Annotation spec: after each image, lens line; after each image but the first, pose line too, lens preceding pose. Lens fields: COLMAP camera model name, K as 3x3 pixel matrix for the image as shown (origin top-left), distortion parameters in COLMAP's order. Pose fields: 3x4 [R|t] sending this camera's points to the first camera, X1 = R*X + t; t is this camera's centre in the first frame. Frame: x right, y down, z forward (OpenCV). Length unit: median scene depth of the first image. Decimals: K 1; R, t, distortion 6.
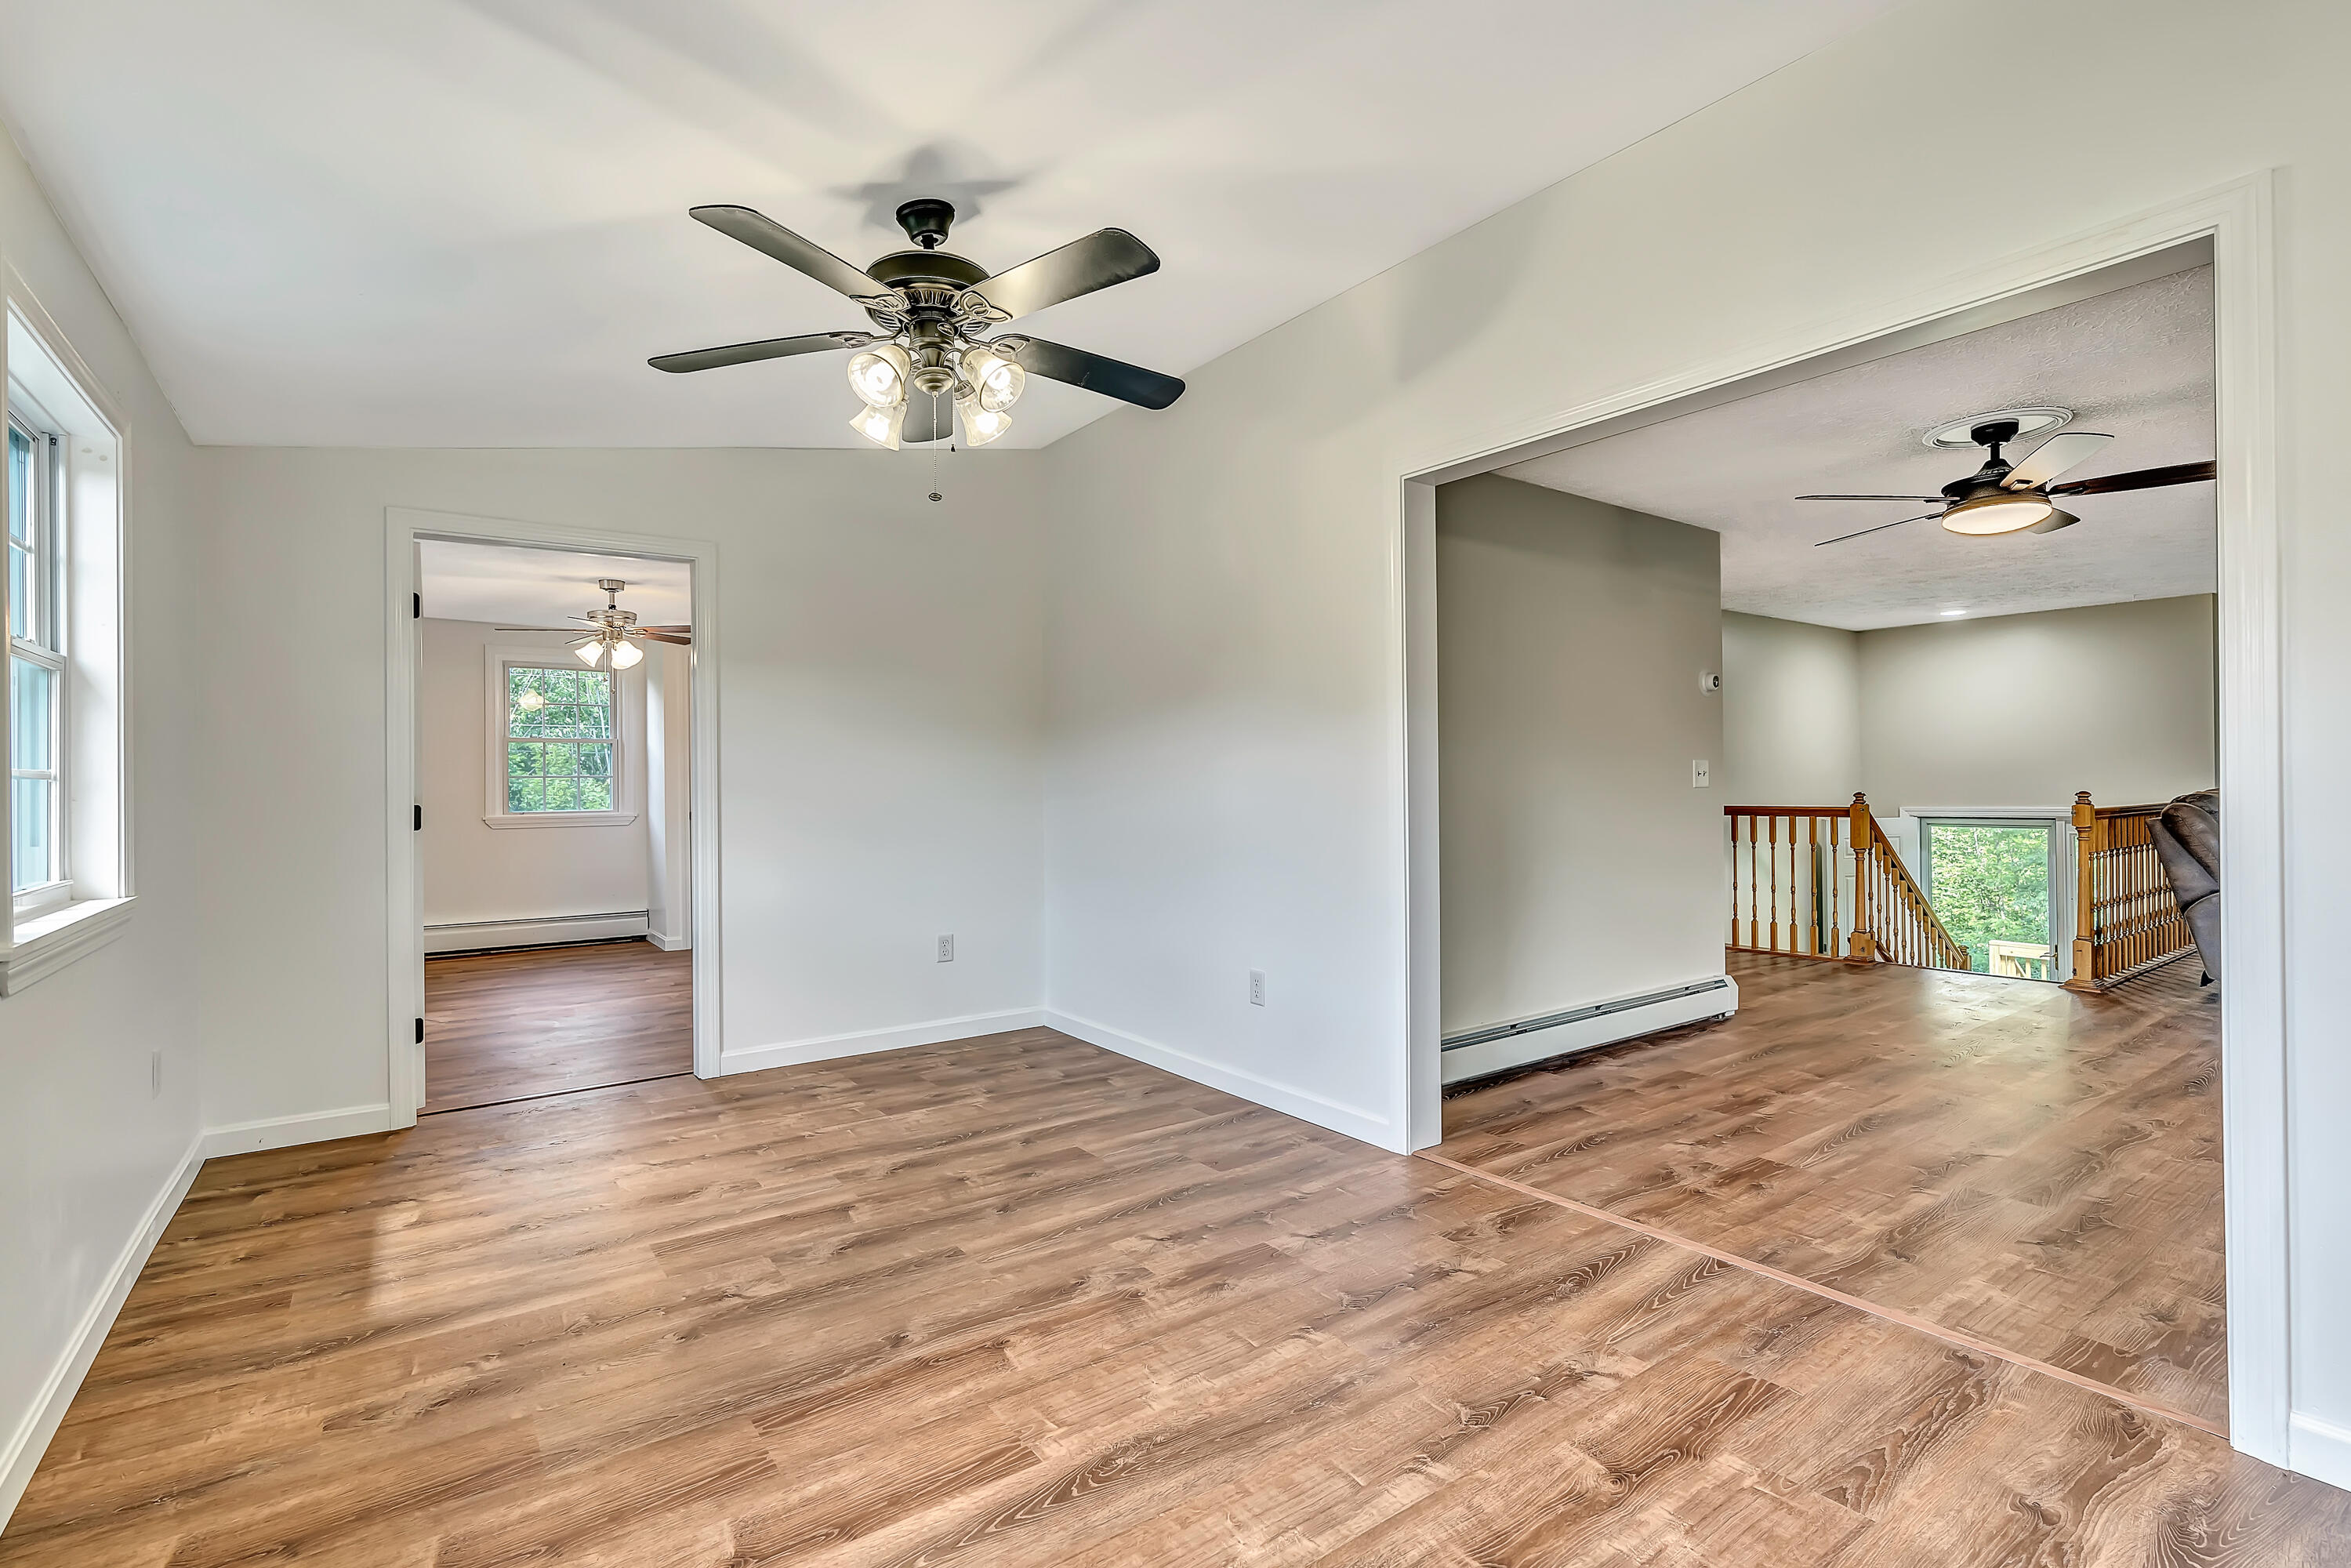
lens RADIAL K [[1089.4, 0, 1173.0], [0, 1089.4, 784.4], [0, 0, 1]] dist [-0.008161, 0.001935]
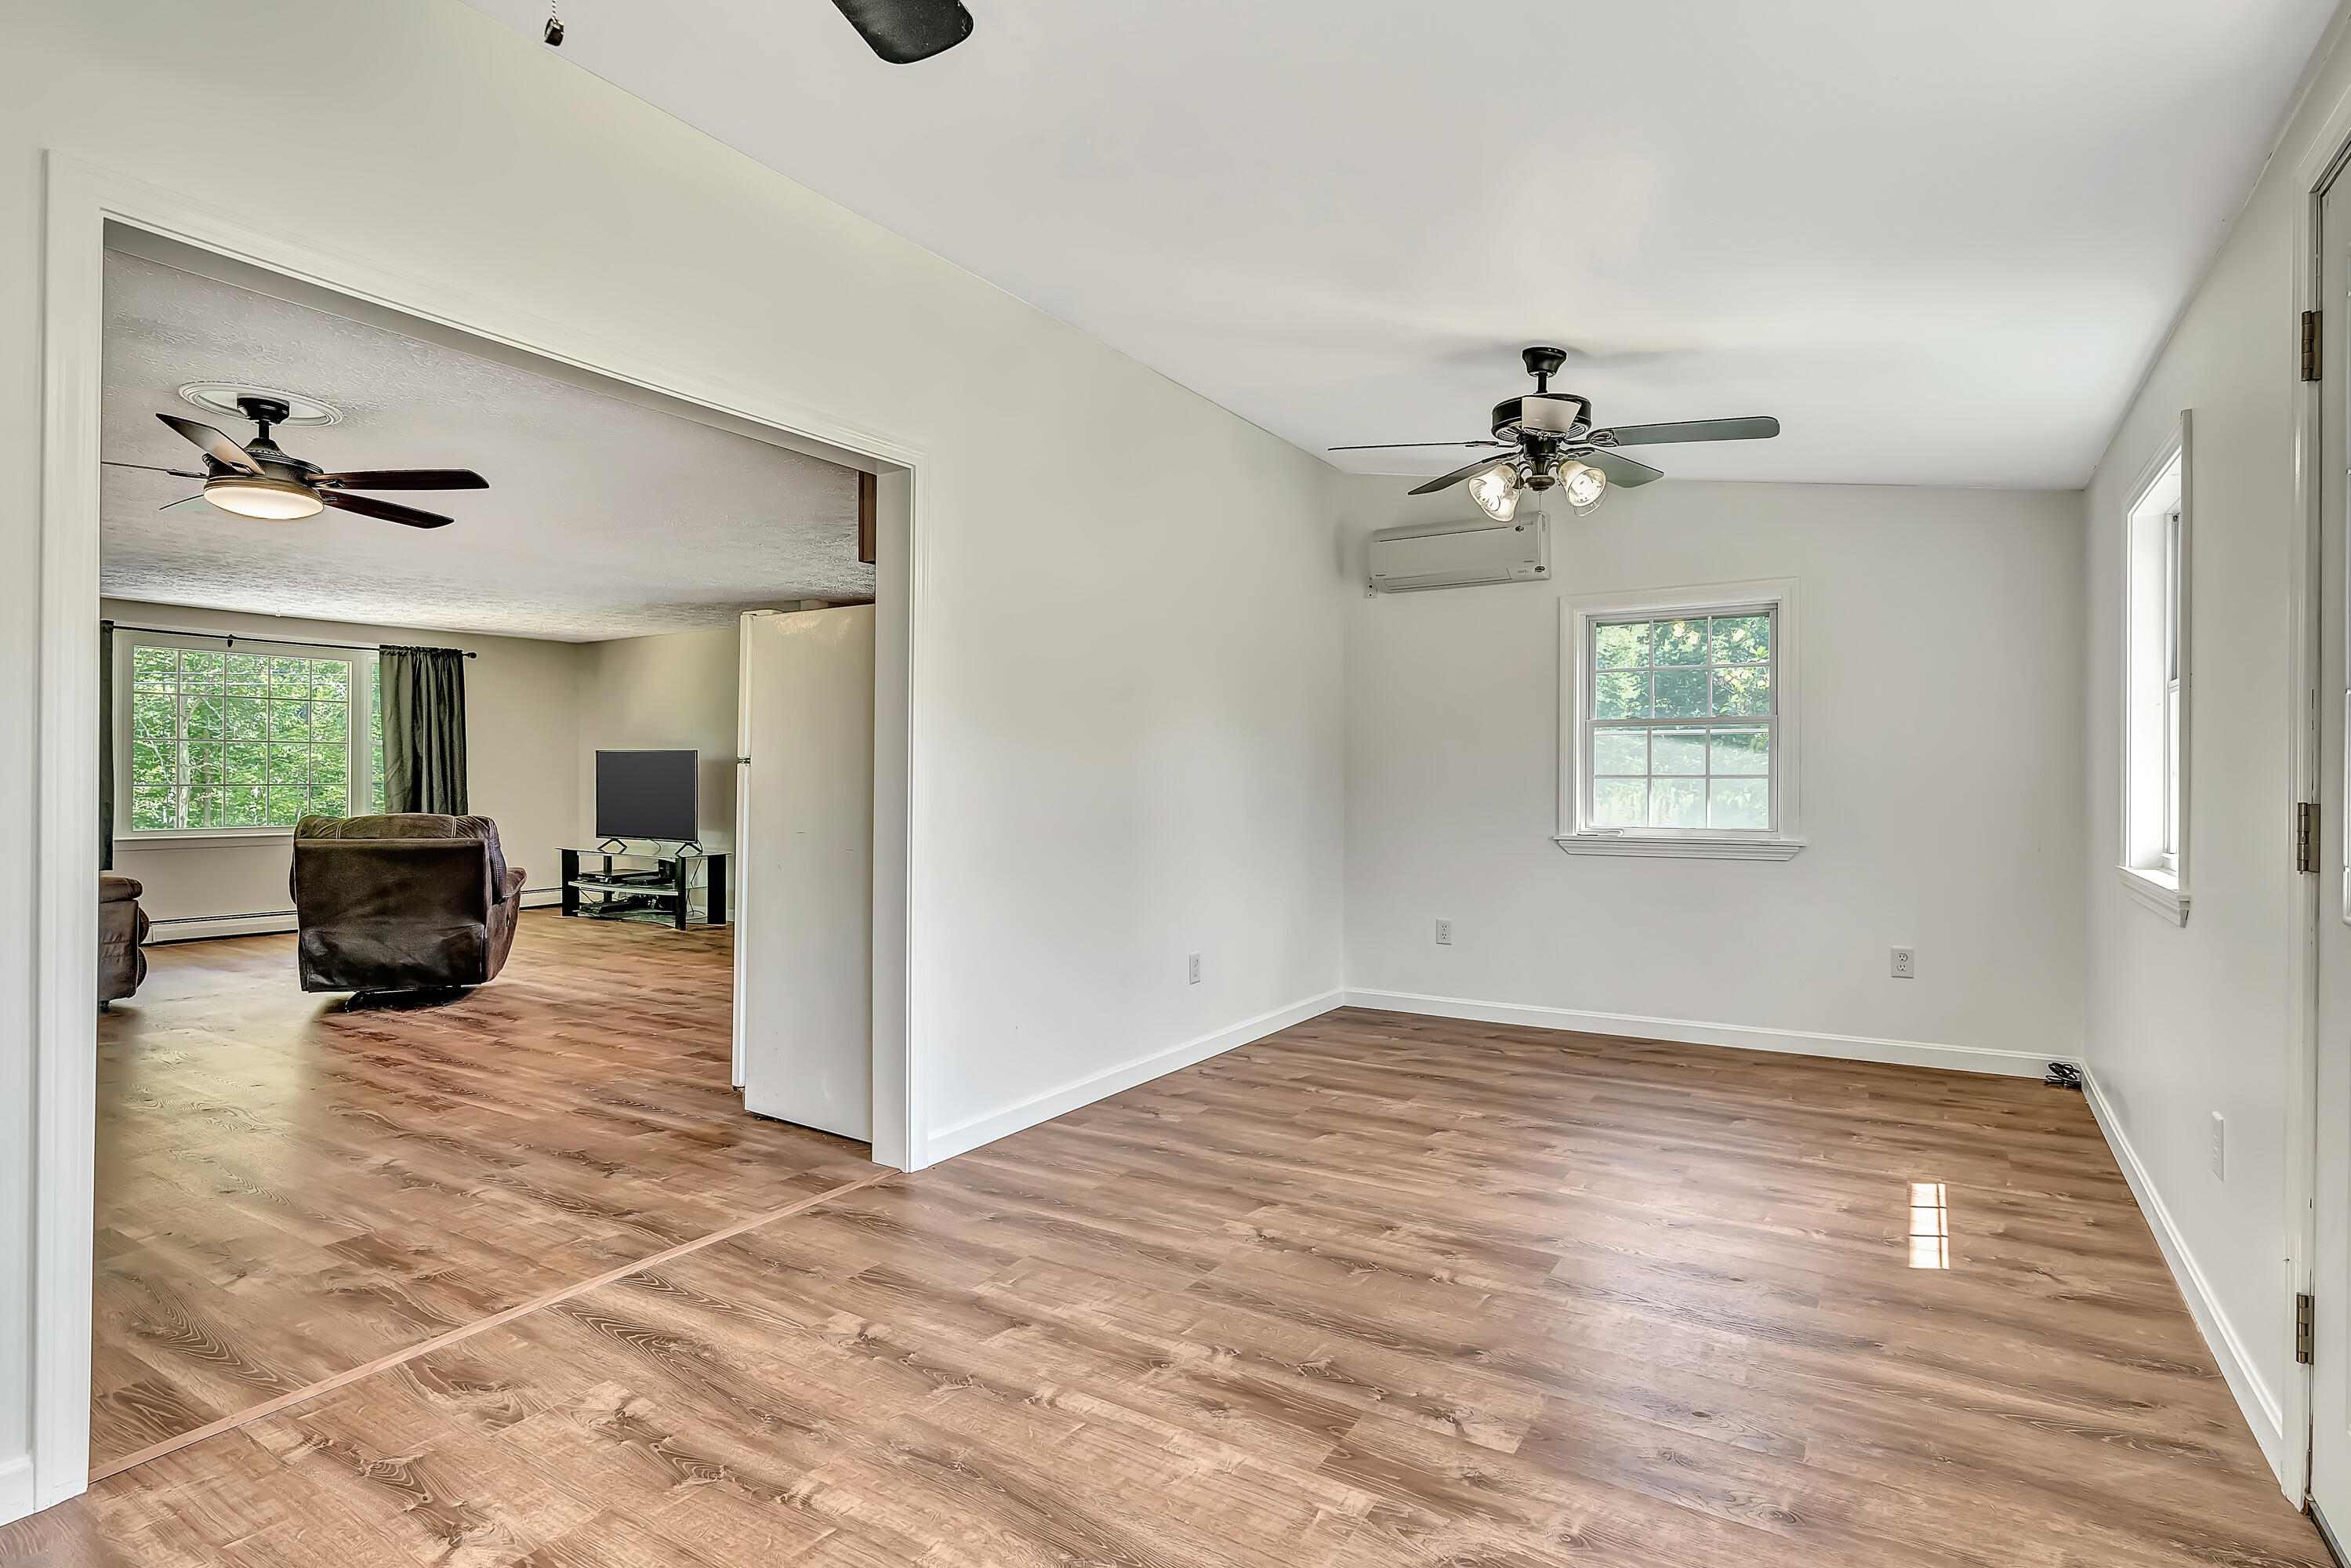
lens RADIAL K [[1181.5, 0, 1187.3], [0, 1181.5, 788.3], [0, 0, 1]] dist [0.000327, -0.001214]
pose [[-0.379382, 0.002264, 0.925237, -0.688021], [0.000149, 0.999997, -0.002386, 0.001906], [-0.925240, -0.000768, -0.379381, 0.957438]]
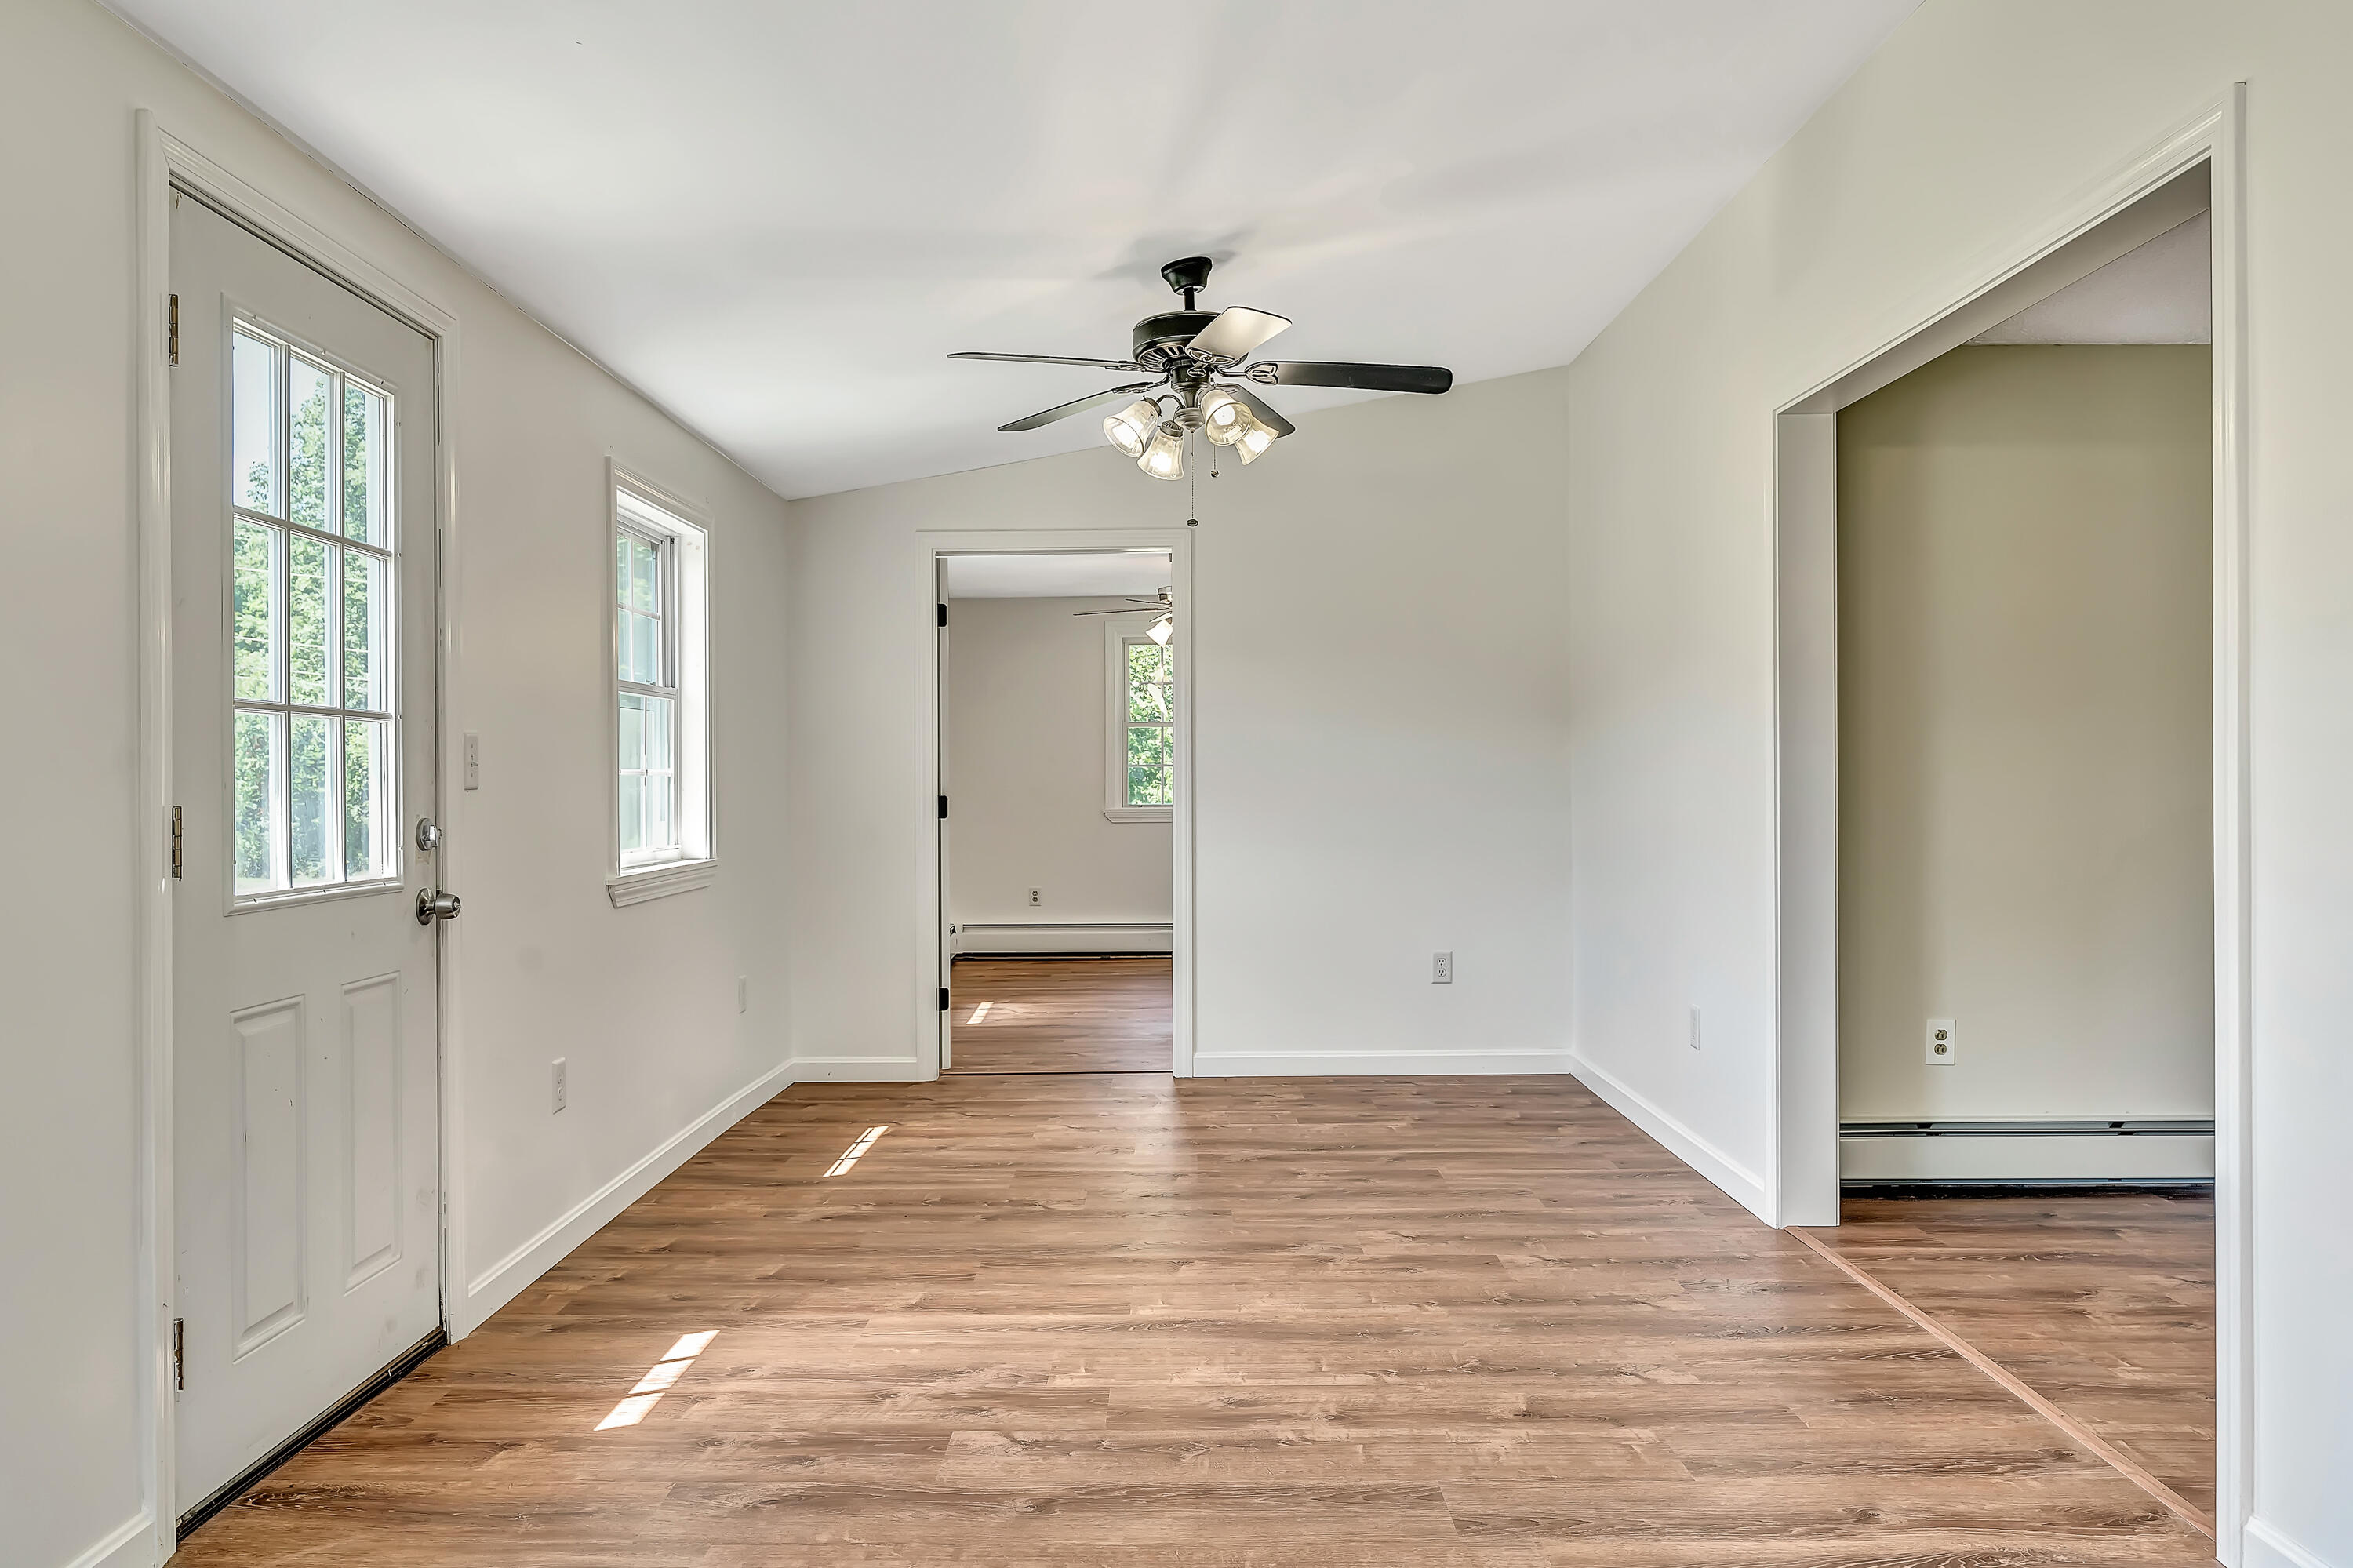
lens RADIAL K [[1727.3, 0, 1172.3], [0, 1727.3, 777.9], [0, 0, 1]] dist [0.002806, 0.007778]
pose [[0.809452, 0.005248, -0.587162, 0.815064], [-0.002479, 0.999982, 0.005519, -0.013515], [0.587180, -0.003012, 0.809451, -0.451170]]
